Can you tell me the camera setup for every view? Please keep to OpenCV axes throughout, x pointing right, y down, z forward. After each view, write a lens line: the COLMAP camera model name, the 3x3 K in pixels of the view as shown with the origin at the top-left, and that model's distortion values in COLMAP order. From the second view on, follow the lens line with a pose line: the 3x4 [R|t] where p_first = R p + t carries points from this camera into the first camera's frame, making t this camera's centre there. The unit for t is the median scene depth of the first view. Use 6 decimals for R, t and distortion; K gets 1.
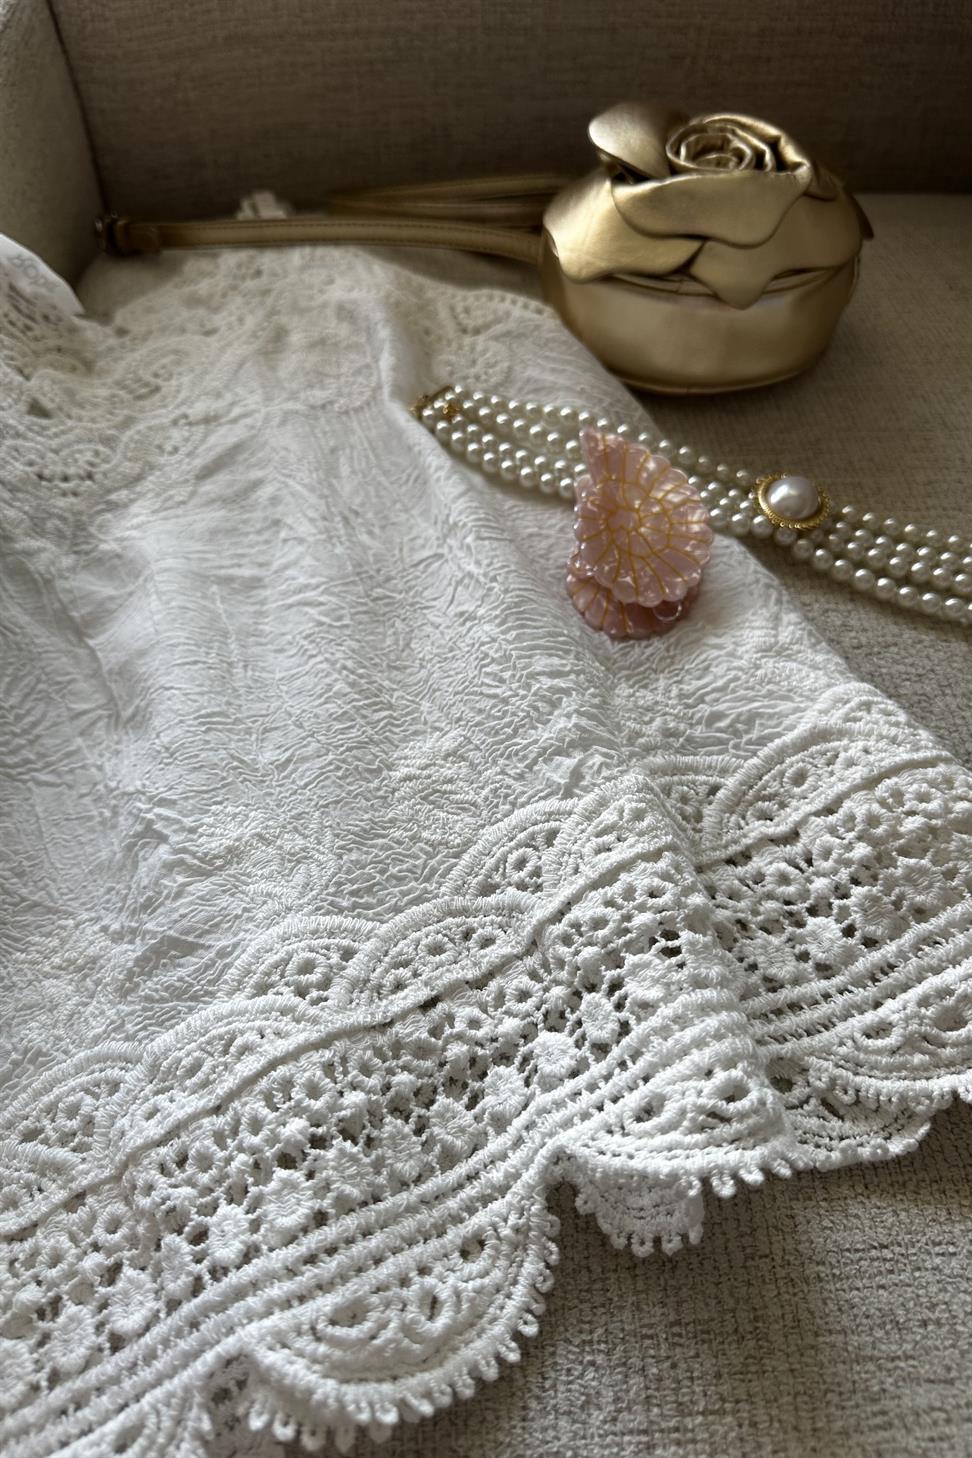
lens RADIAL K [[1067.0, 0, 486.0], [0, 1067.0, 729.0], [0, 0, 1]] dist [0.136401, -0.353742]
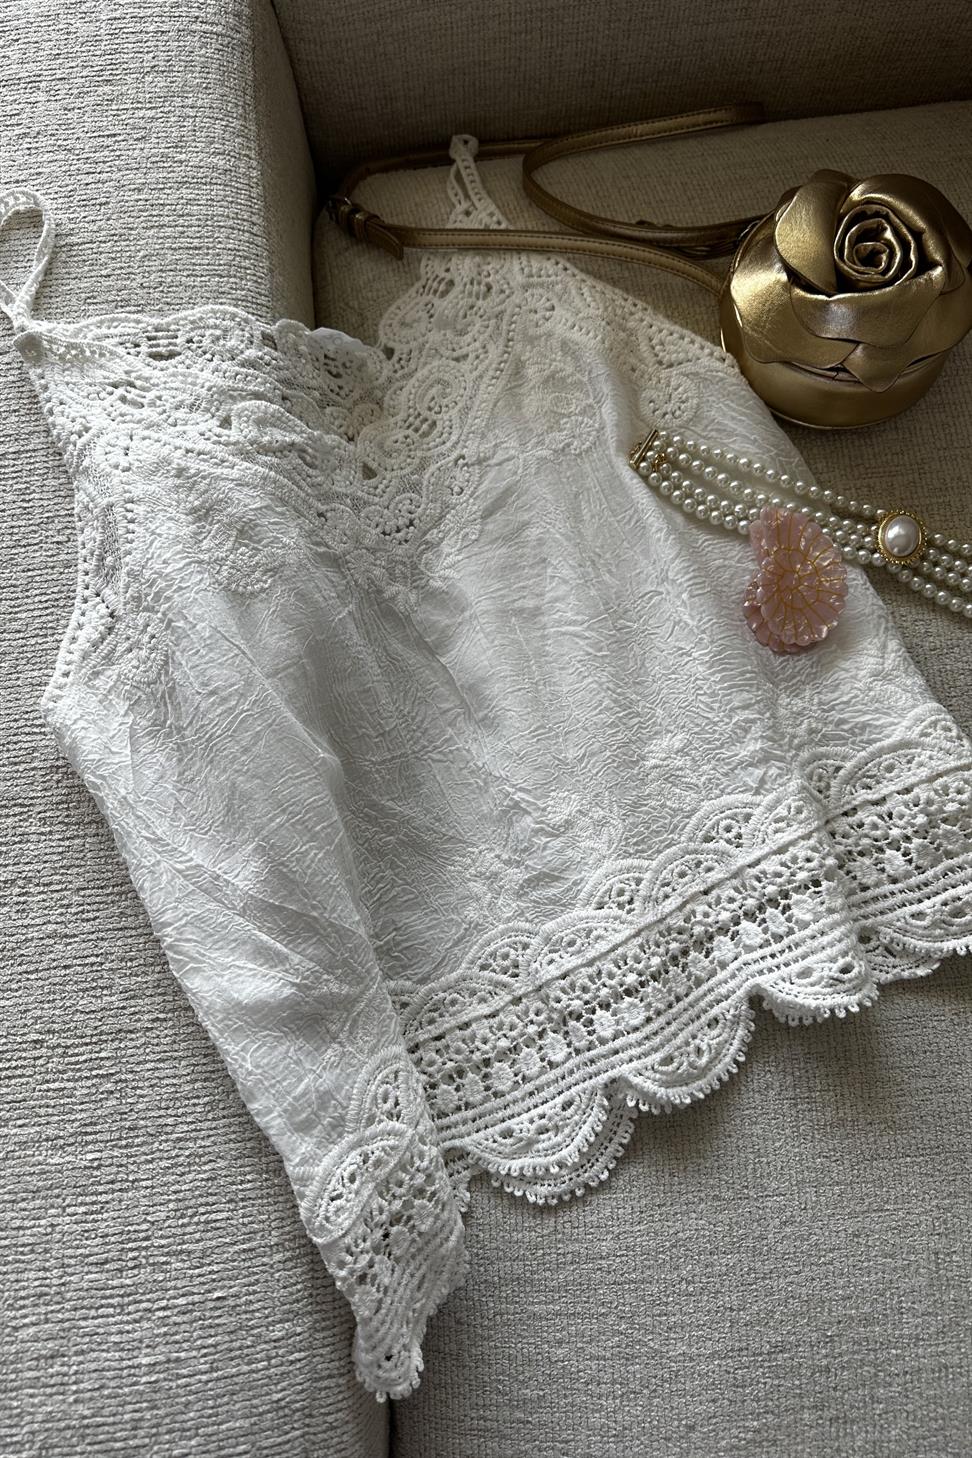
lens RADIAL K [[1063.7, 0, 466.7], [0, 1063.7, 732.7], [0, 0, 1]] dist [0.199239, -0.522567]
pose [[0.998660, -0.023138, -0.046290, -0.331957], [0.039488, 0.918839, 0.392652, -0.779220], [0.033448, -0.393954, 0.918521, -0.648931]]
